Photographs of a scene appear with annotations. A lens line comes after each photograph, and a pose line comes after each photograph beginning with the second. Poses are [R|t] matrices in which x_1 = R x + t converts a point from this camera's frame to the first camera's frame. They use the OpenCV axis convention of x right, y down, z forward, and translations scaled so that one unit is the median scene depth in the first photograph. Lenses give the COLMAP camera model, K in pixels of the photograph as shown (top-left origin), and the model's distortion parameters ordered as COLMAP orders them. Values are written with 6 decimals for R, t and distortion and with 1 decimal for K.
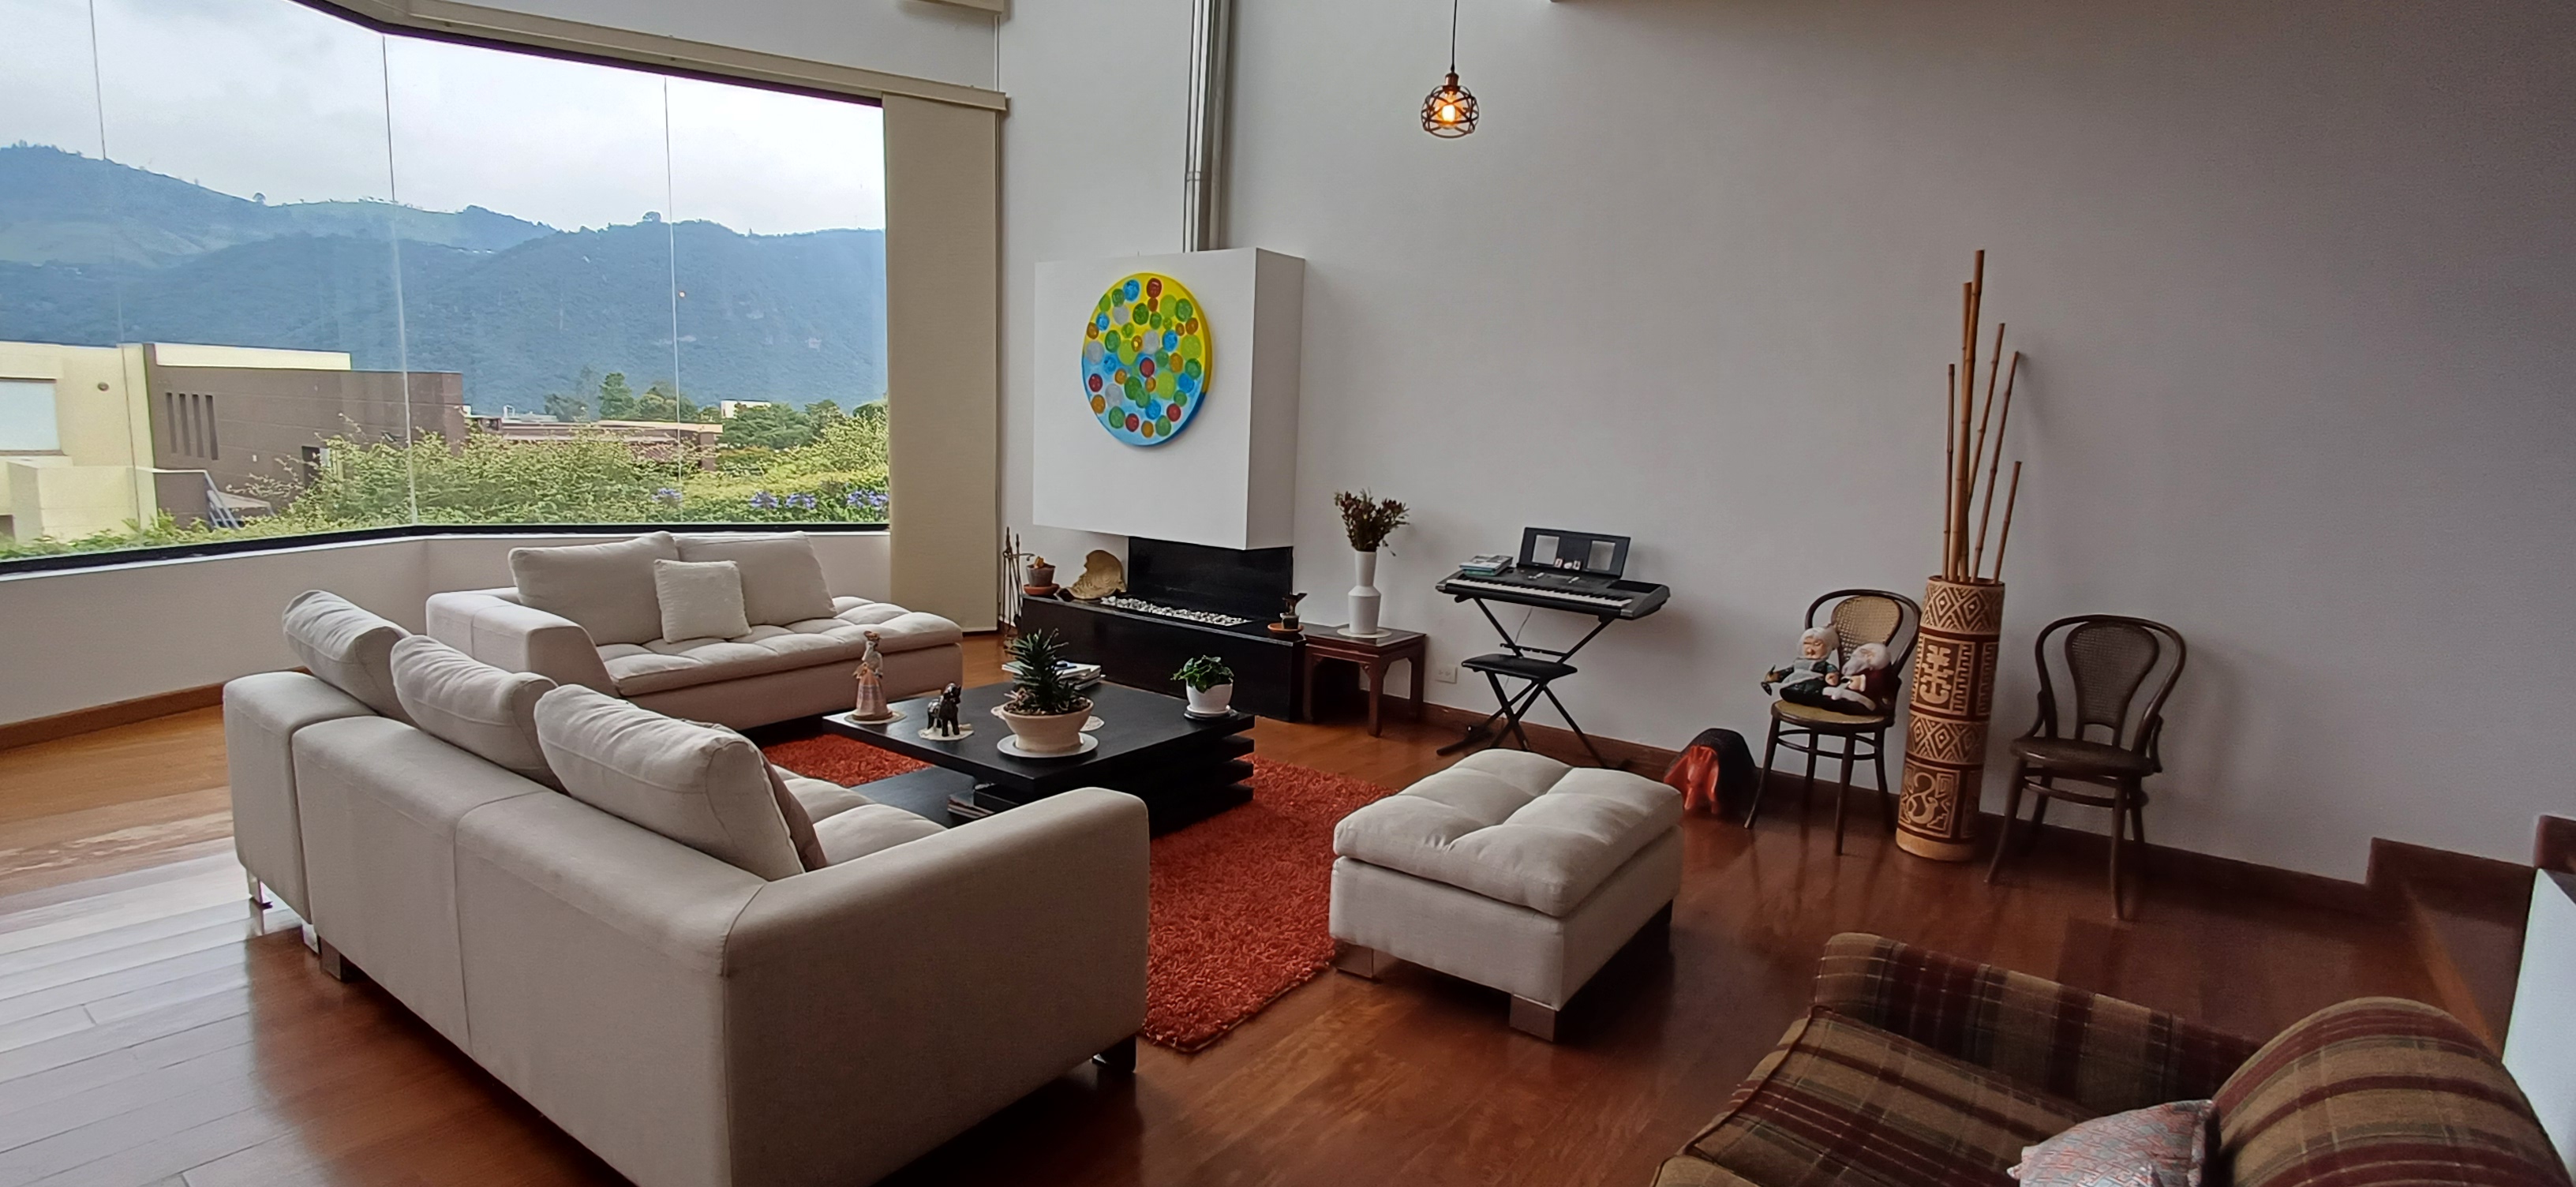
lens RADIAL K [[1170.9, 0, 1289.9], [0, 1170.9, 583.6], [0, 0, 1]] dist [-0.001577, -0.000388]
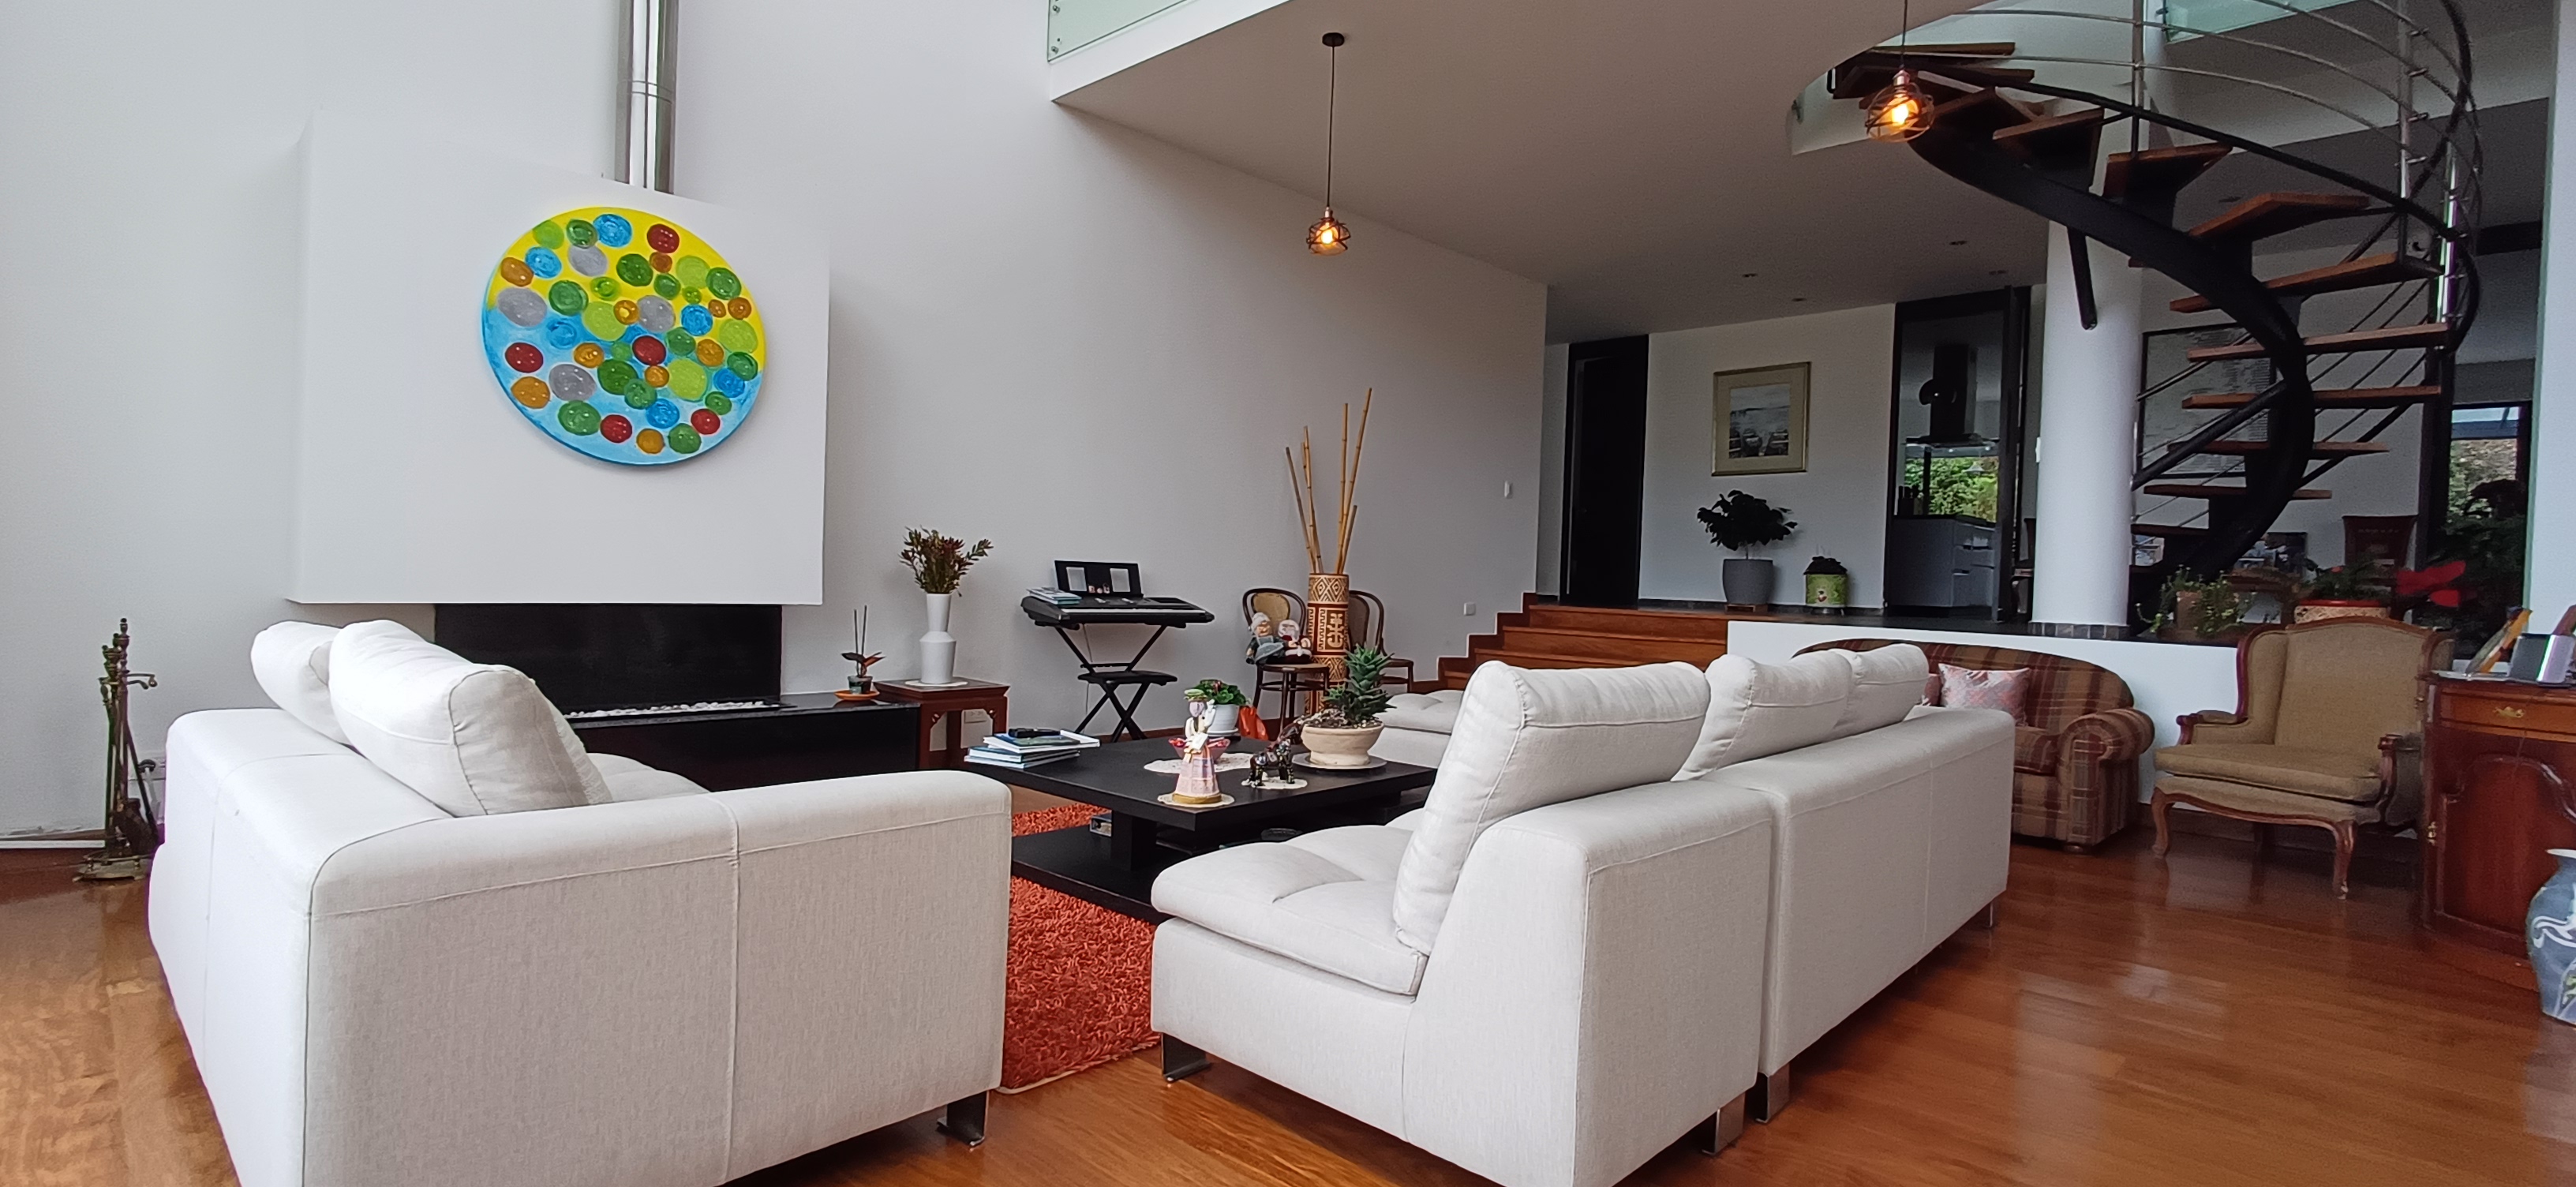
lens RADIAL K [[1170.9, 0, 1290.6], [0, 1170.9, 601.6], [0, 0, 1]] dist [-0.001577, -0.000388]
pose [[0.126497, -0.059060, 0.990207, -0.762651], [0.103889, 0.993525, 0.045986, -0.032661], [-0.986512, 0.097055, 0.131814, 0.560692]]
